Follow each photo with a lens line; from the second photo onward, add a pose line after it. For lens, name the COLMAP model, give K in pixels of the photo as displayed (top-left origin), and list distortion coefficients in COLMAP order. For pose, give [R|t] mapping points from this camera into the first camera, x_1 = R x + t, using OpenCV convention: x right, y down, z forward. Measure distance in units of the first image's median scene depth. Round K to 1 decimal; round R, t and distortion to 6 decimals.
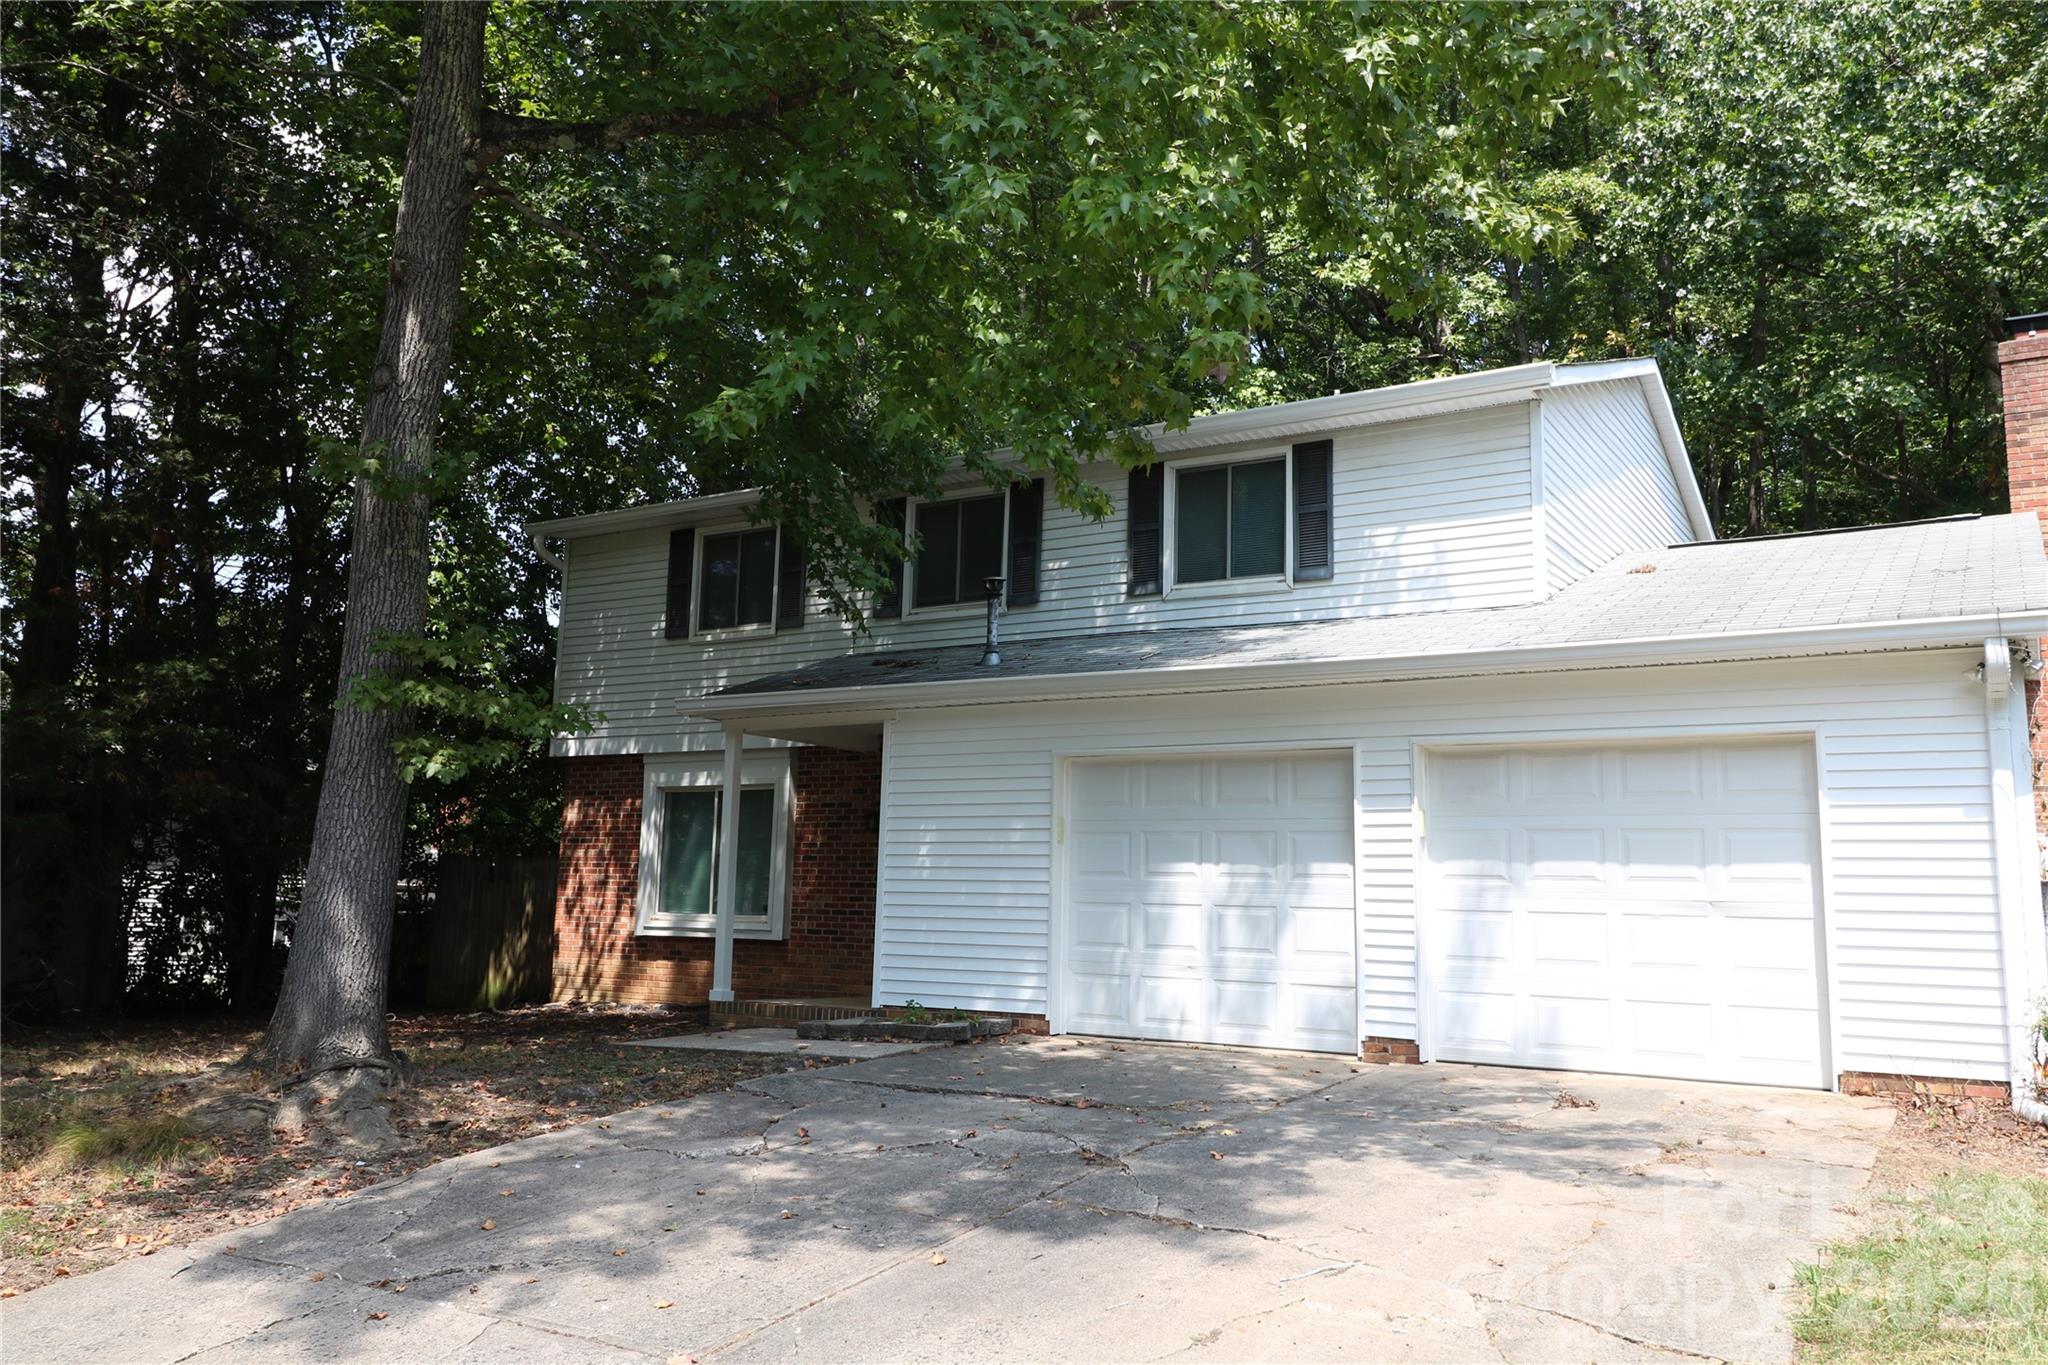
lens RADIAL K [[1579.2, 0, 1046.3], [0, 1579.2, 682.5], [0, 0, 1]] dist [0.008308, 0.004208]
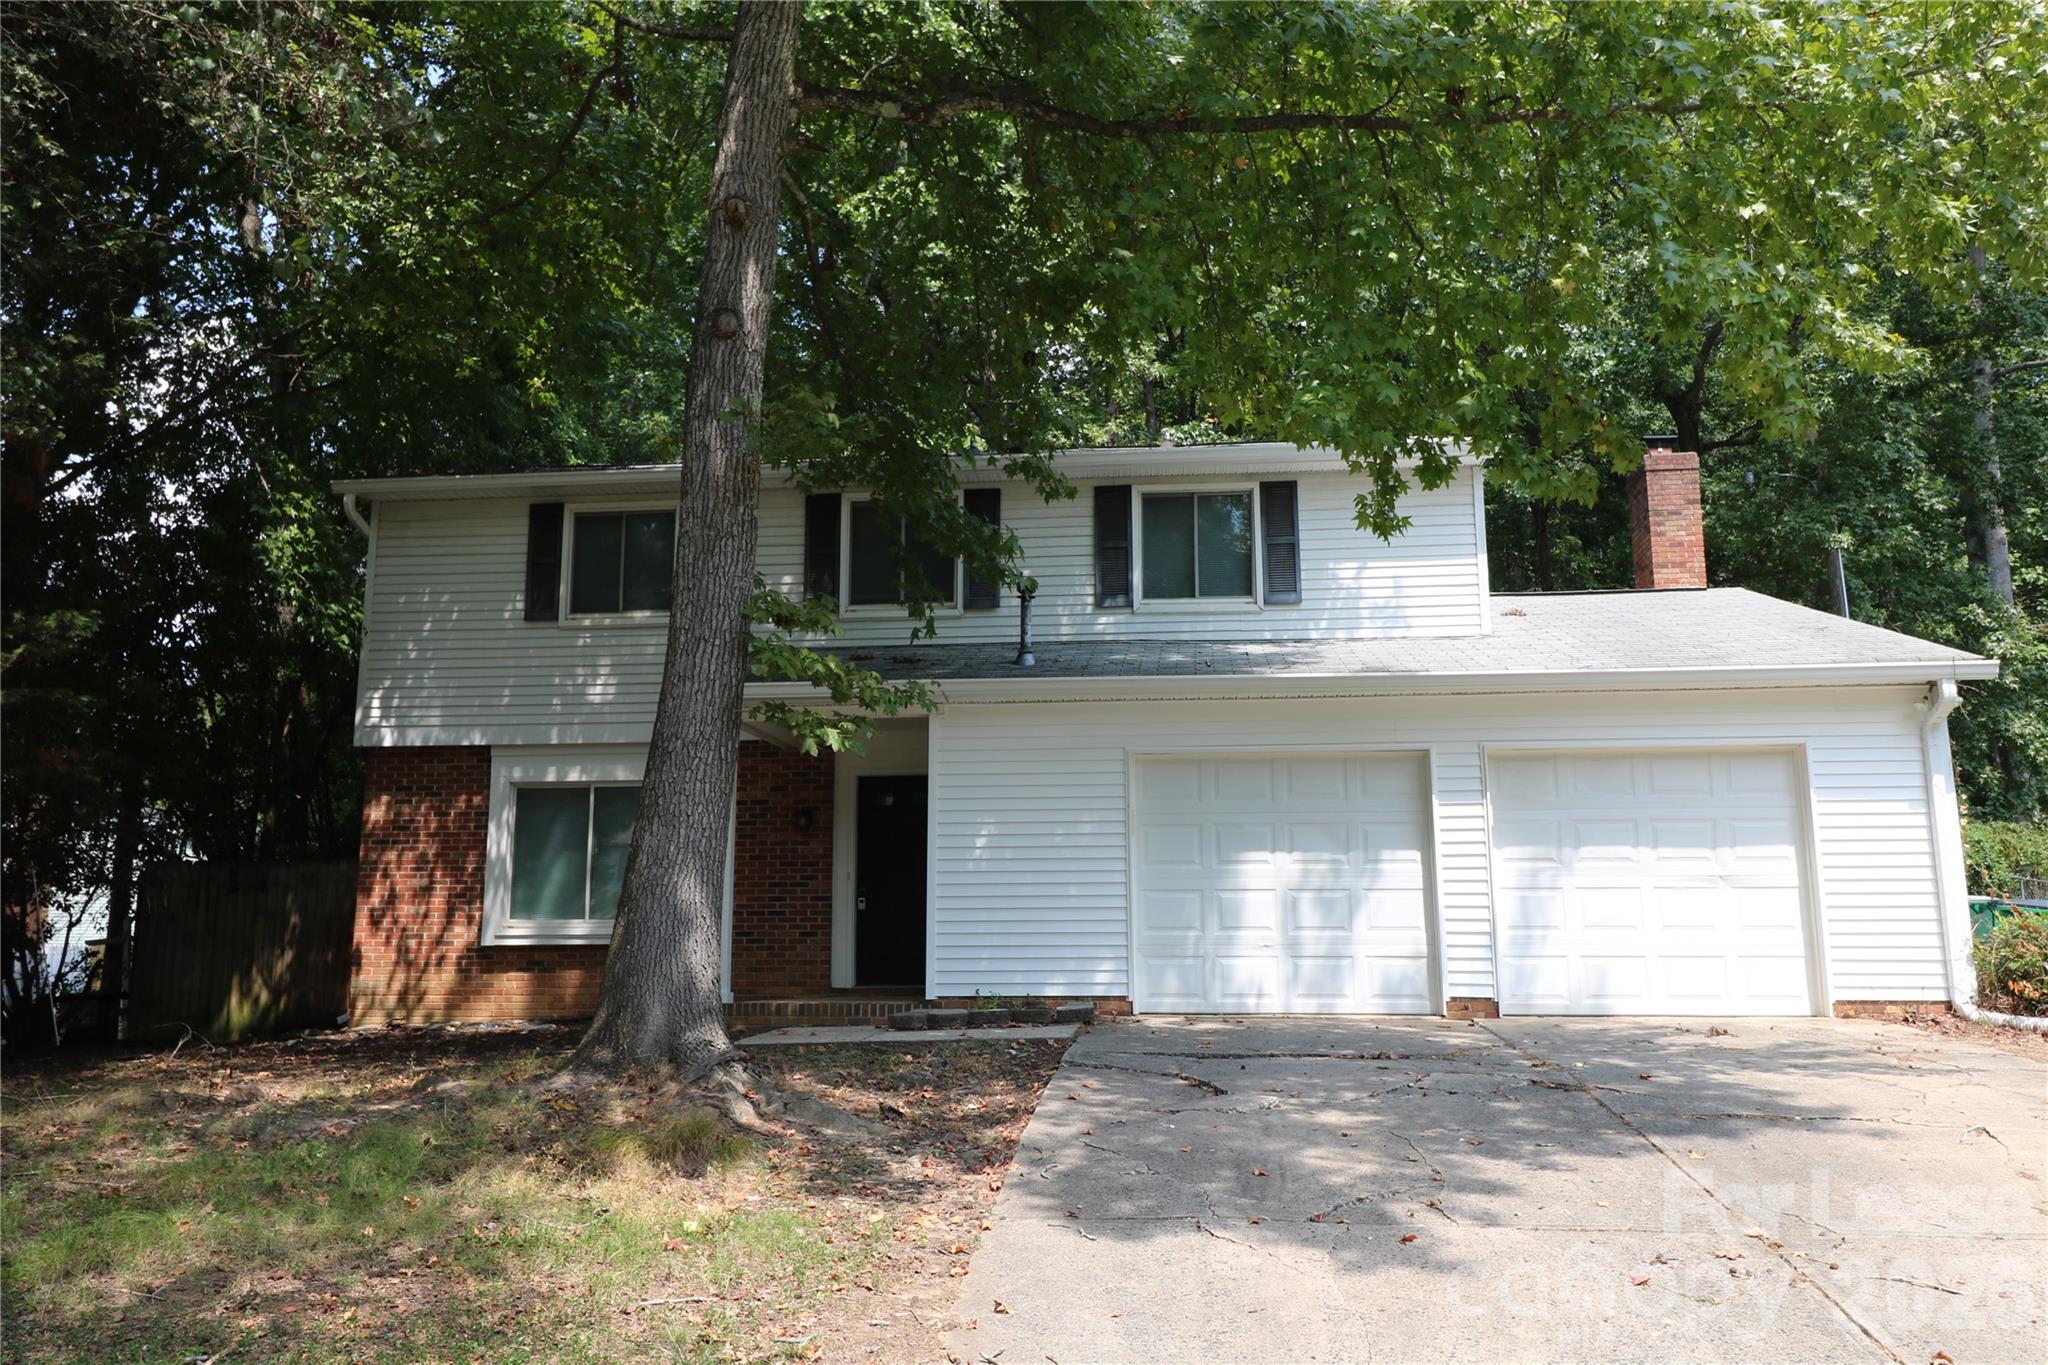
lens RADIAL K [[1579.2, 0, 1046.3], [0, 1579.2, 682.5], [0, 0, 1]] dist [0.008308, 0.004208]
pose [[0.904070, 0.044452, 0.425066, -0.447731], [-0.037401, 0.998989, -0.024924, 0.024832], [-0.425745, 0.006635, 0.904819, 0.053819]]
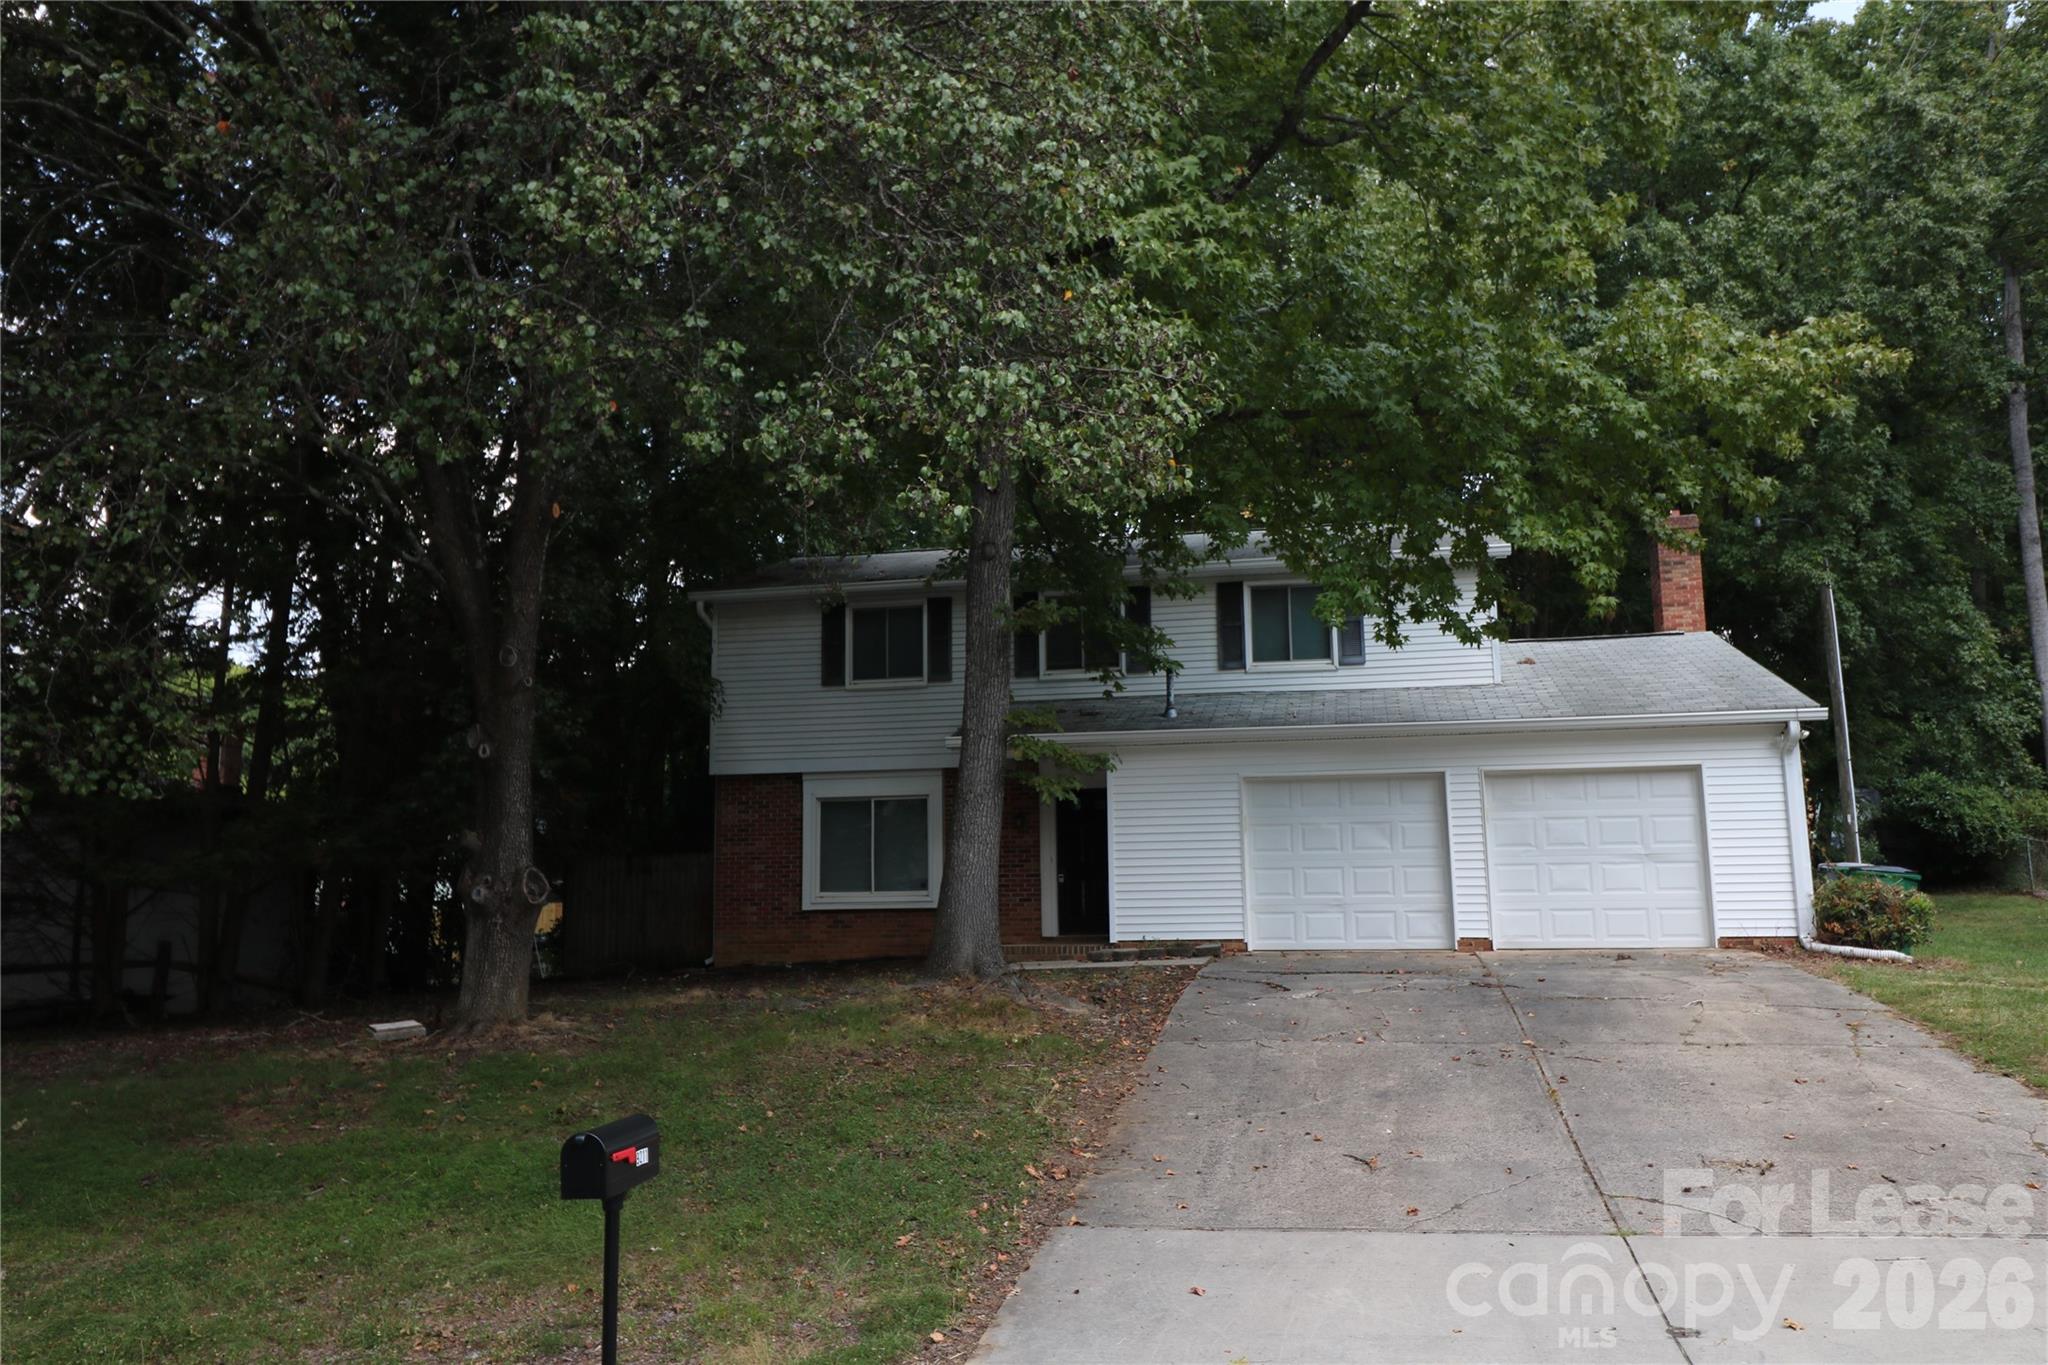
lens RADIAL K [[1579.2, 0, 1046.3], [0, 1579.2, 682.5], [0, 0, 1]] dist [0.008308, 0.004208]
pose [[0.941612, 0.010955, 0.336522, -0.640974], [-0.012291, 0.999923, 0.001839, -0.044240], [-0.336476, -0.005868, 0.941674, -0.385159]]
